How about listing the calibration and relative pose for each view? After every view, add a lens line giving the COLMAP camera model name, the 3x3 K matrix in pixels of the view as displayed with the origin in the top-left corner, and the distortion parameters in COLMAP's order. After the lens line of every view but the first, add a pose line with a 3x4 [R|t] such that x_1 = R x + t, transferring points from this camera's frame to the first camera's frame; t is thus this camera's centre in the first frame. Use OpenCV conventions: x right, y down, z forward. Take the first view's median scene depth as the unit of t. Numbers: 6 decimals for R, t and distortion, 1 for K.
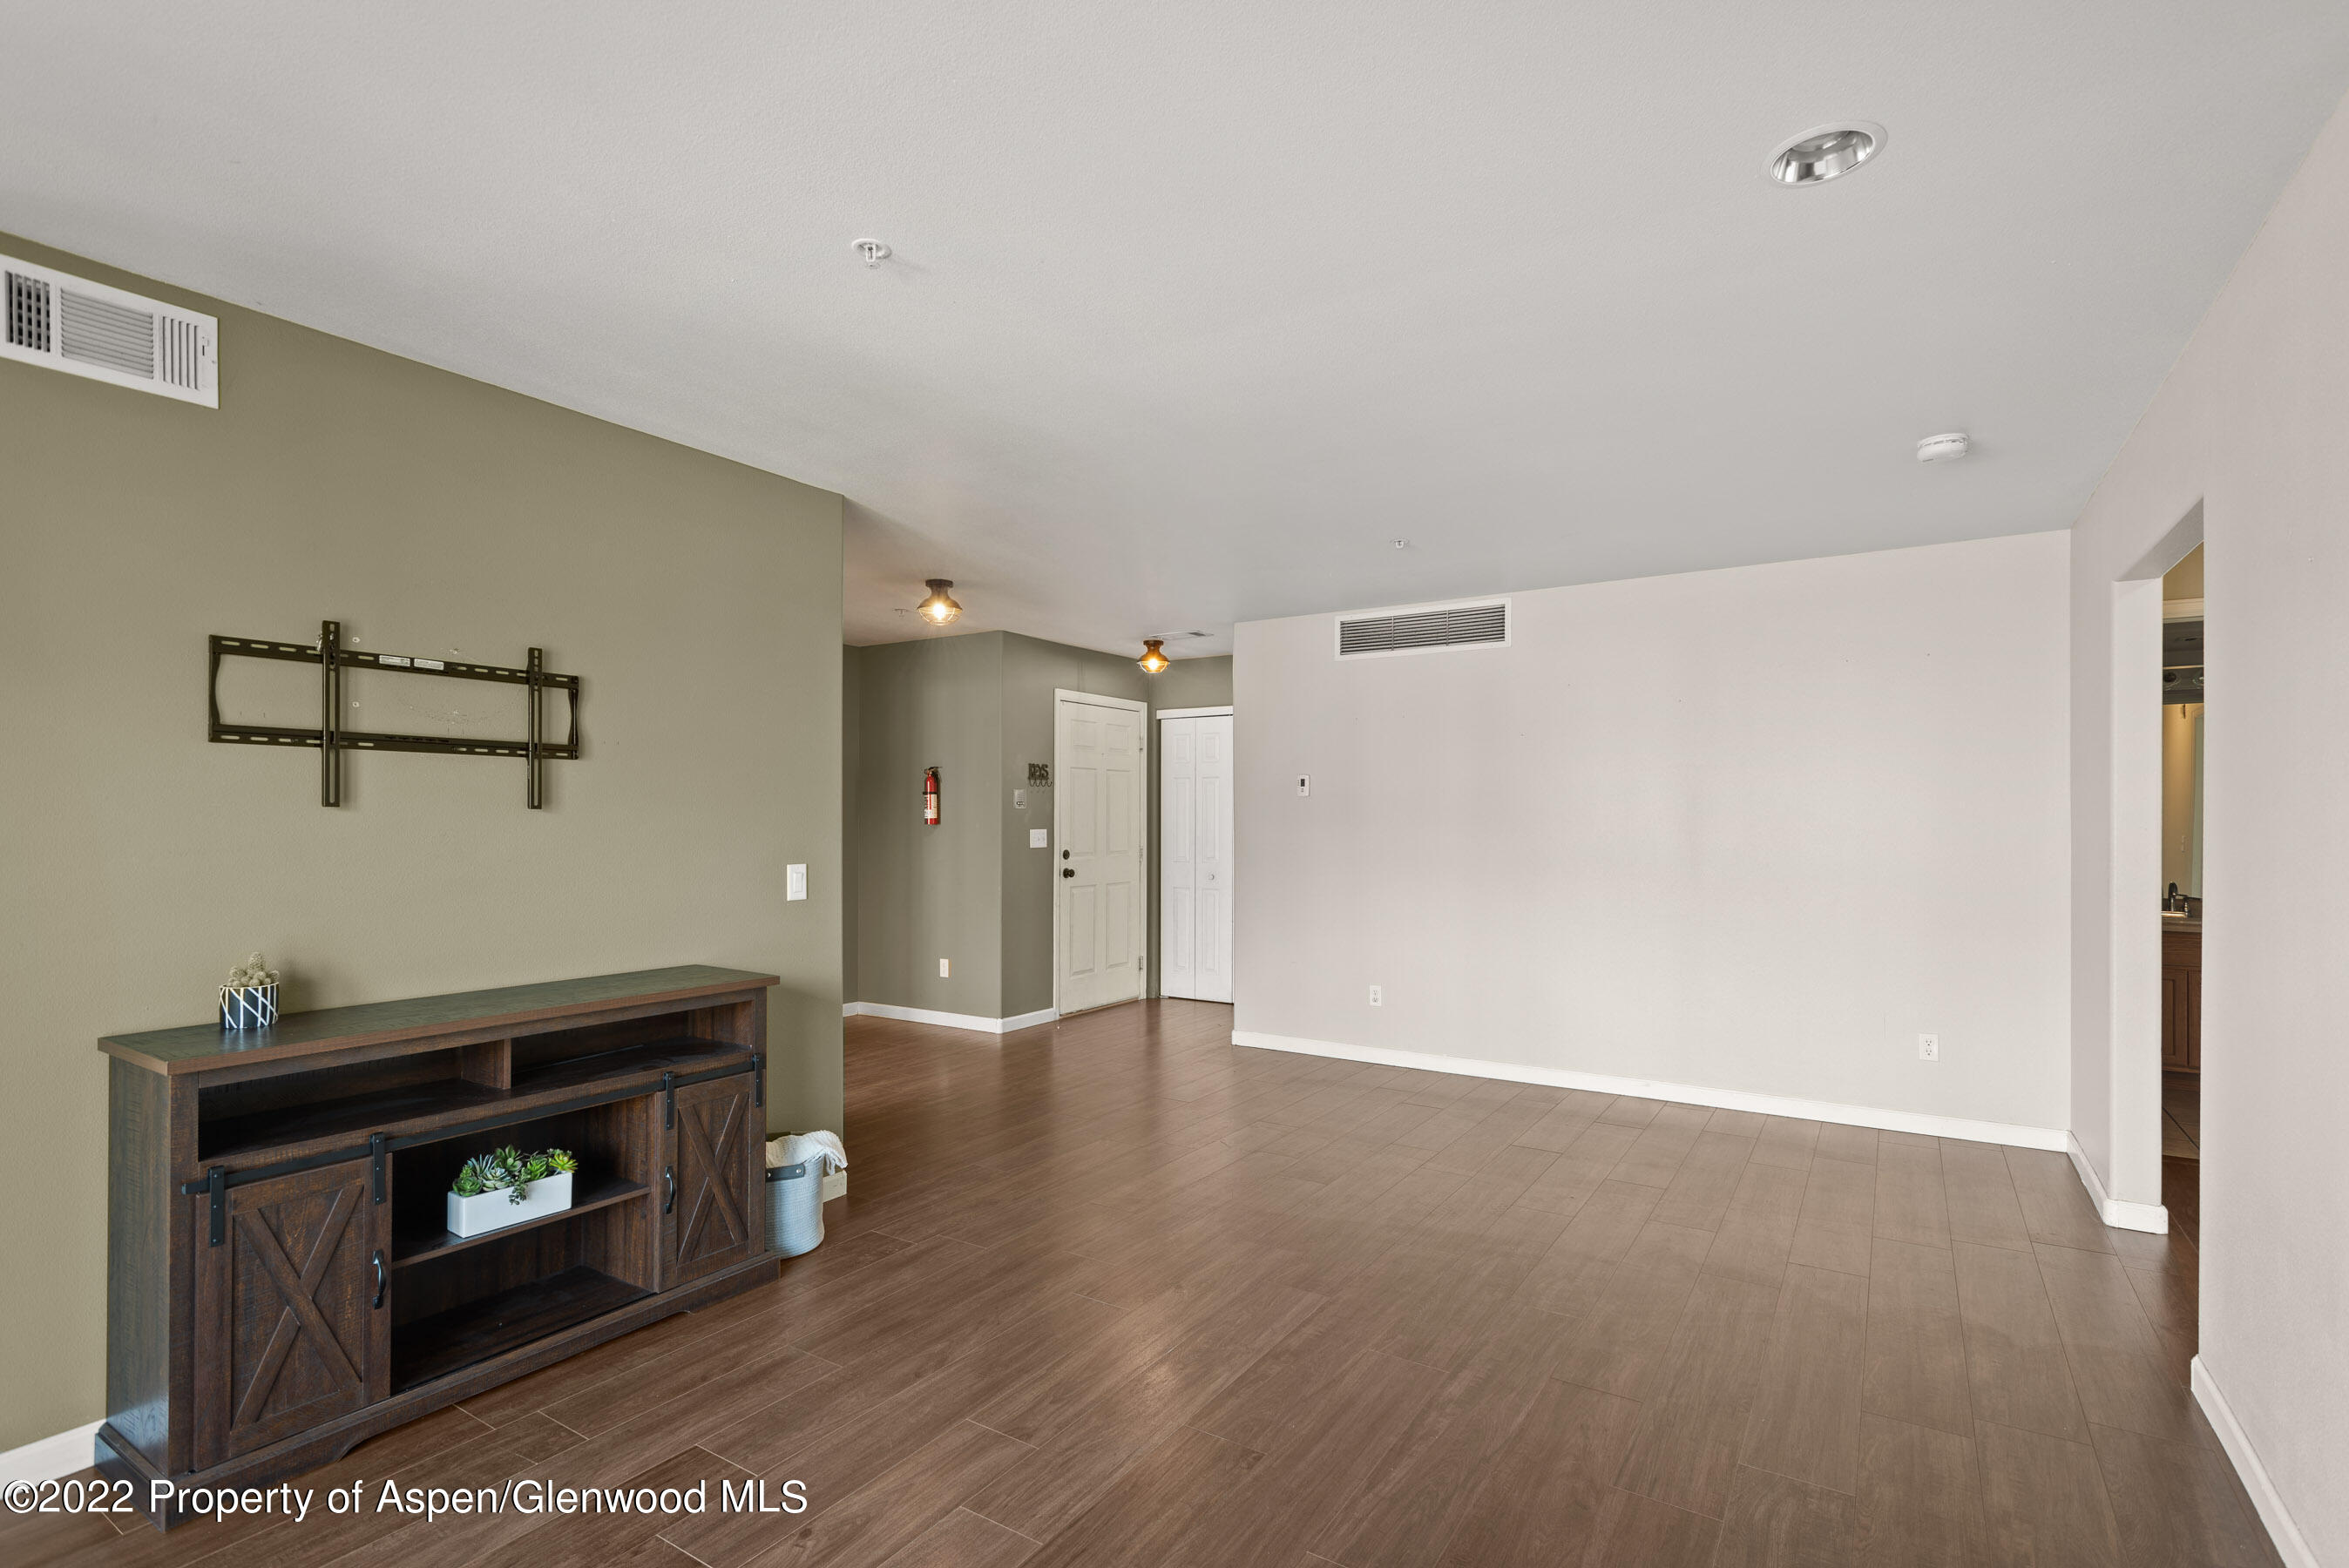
lens RADIAL K [[1112.8, 0, 1176.3], [0, 1112.8, 806.5], [0, 0, 1]] dist [0.016007, -0.001022]
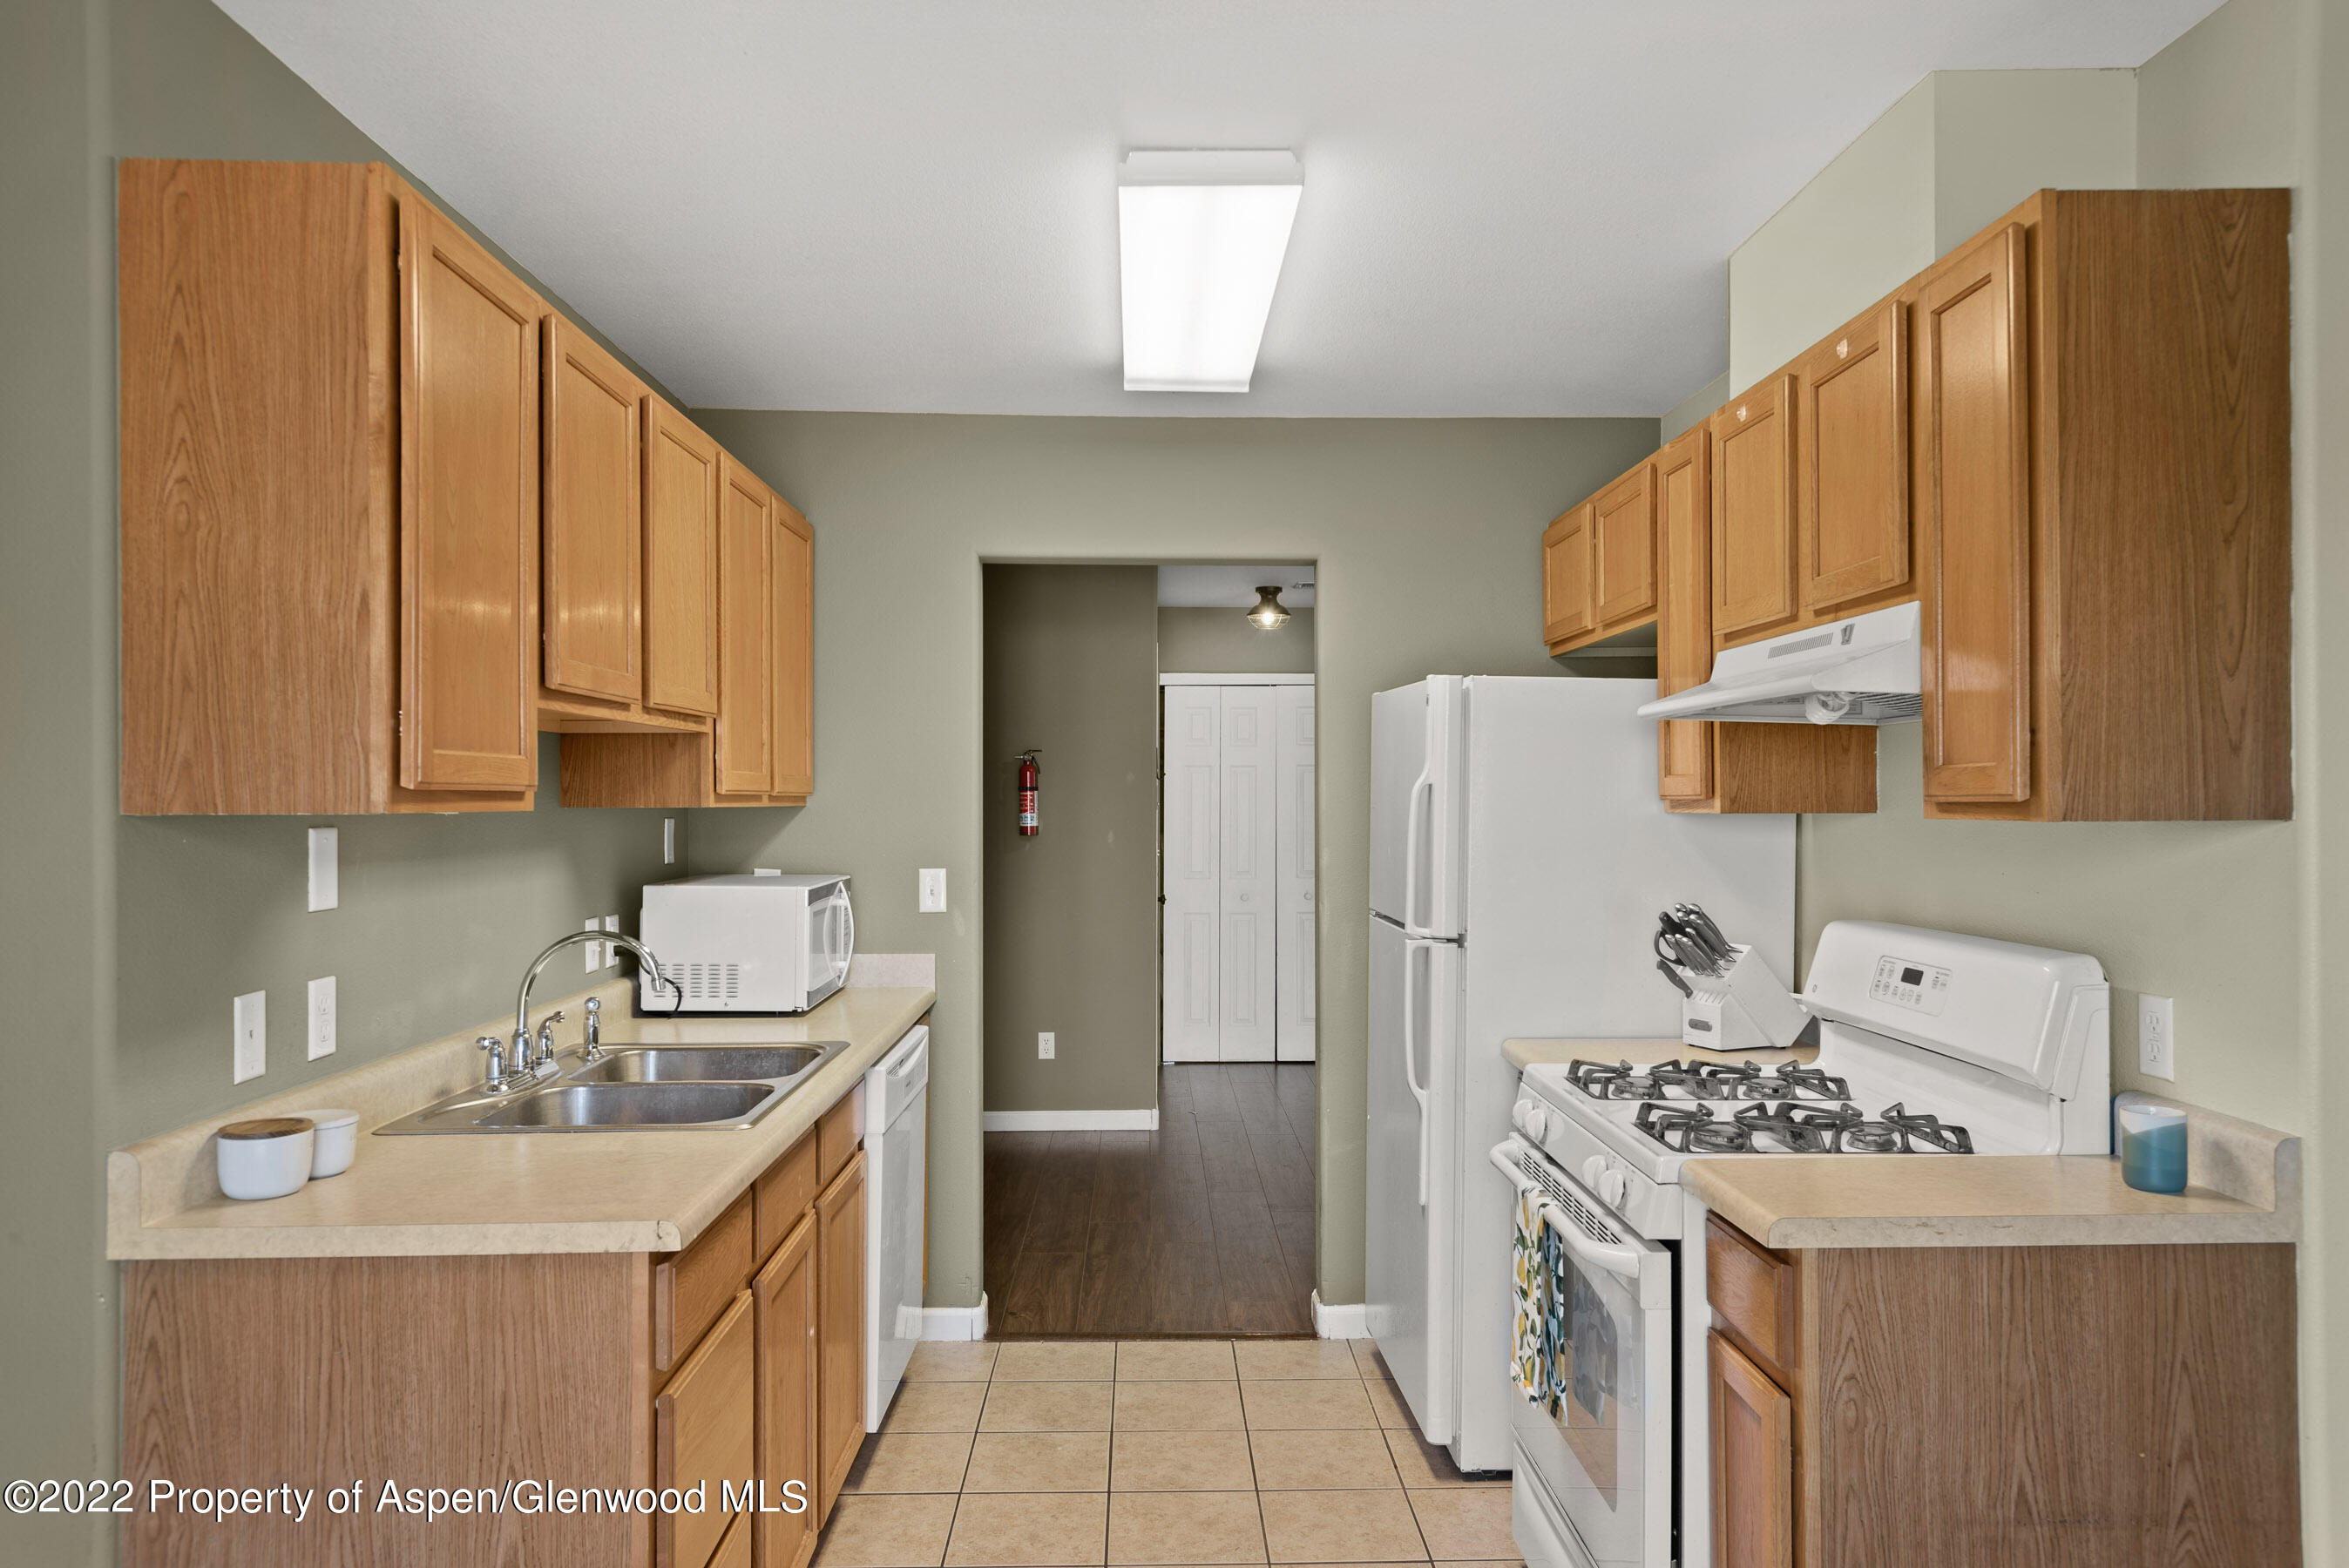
lens RADIAL K [[1631.5, 0, 1175.6], [0, 1631.5, 783.2], [0, 0, 1]] dist [0.002660, 0.000237]
pose [[0.821477, 0.001138, 0.570240, -0.826456], [-0.002523, 0.999995, 0.001640, -0.020883], [-0.570236, -0.002786, 0.821476, 0.147992]]
